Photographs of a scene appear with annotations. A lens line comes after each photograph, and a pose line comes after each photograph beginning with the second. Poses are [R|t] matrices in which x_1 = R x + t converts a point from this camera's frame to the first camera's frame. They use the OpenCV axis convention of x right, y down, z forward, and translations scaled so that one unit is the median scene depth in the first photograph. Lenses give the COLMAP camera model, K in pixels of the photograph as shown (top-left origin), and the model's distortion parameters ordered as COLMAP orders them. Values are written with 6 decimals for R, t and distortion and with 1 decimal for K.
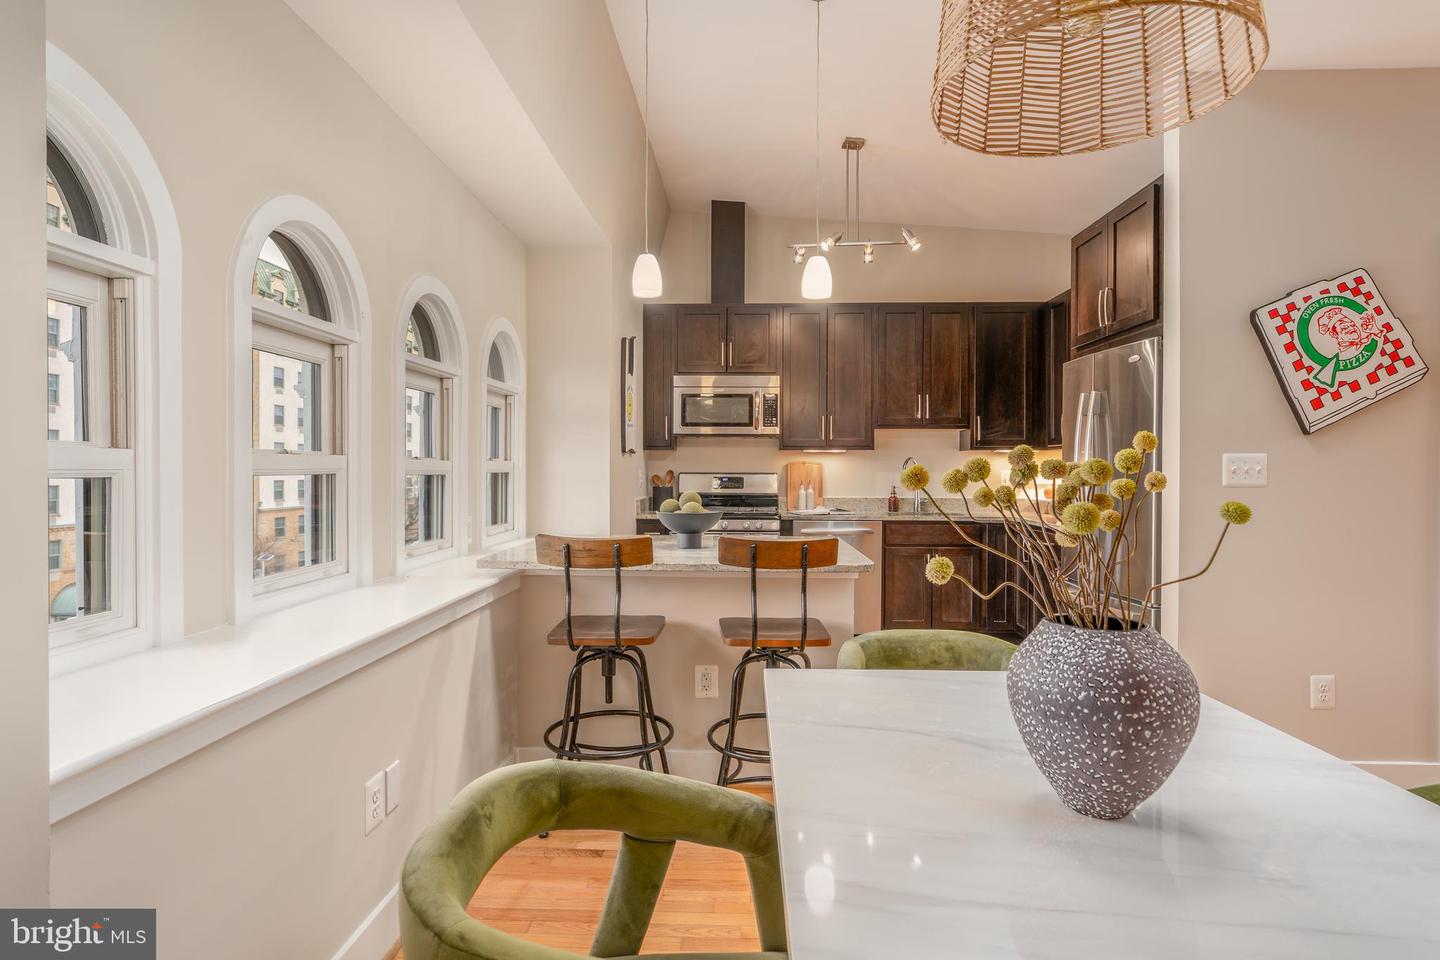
lens RADIAL K [[786.8, 0, 720.2], [0, 786.8, 475.2], [0, 0, 1]] dist [-0.008812, 0.006387]
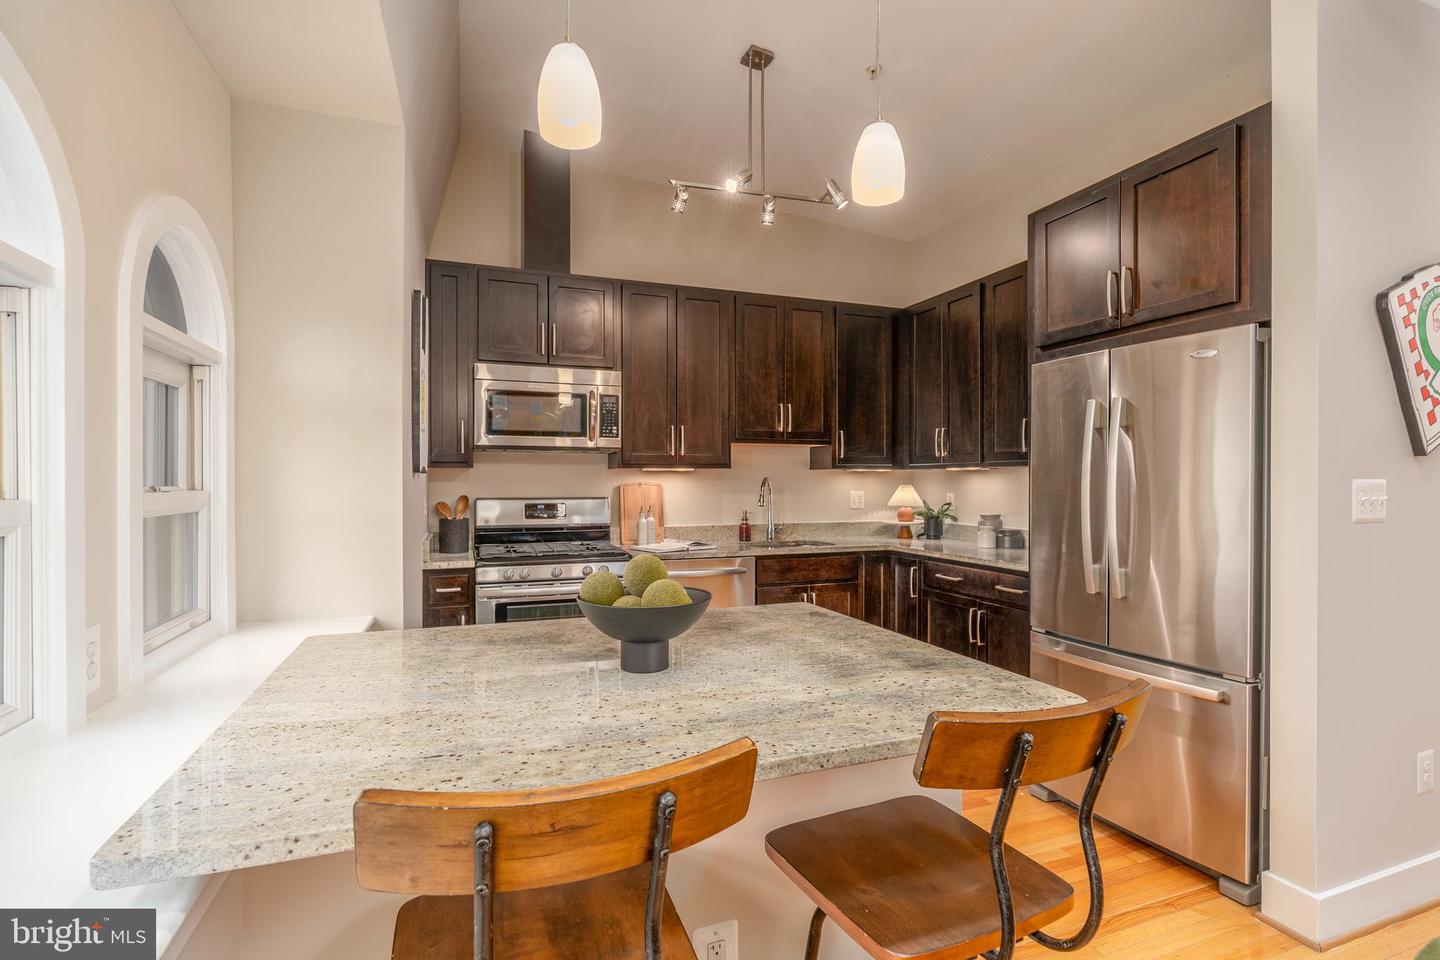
lens RADIAL K [[692.0, 0, 722.4], [0, 692.0, 484.0], [0, 0, 1]] dist [-0.008844, 0.000290]
pose [[0.920088, -0.004911, 0.391680, -0.097590], [0.007028, 0.999967, -0.003973, -0.013310], [-0.391648, 0.006409, 0.920093, 0.339330]]
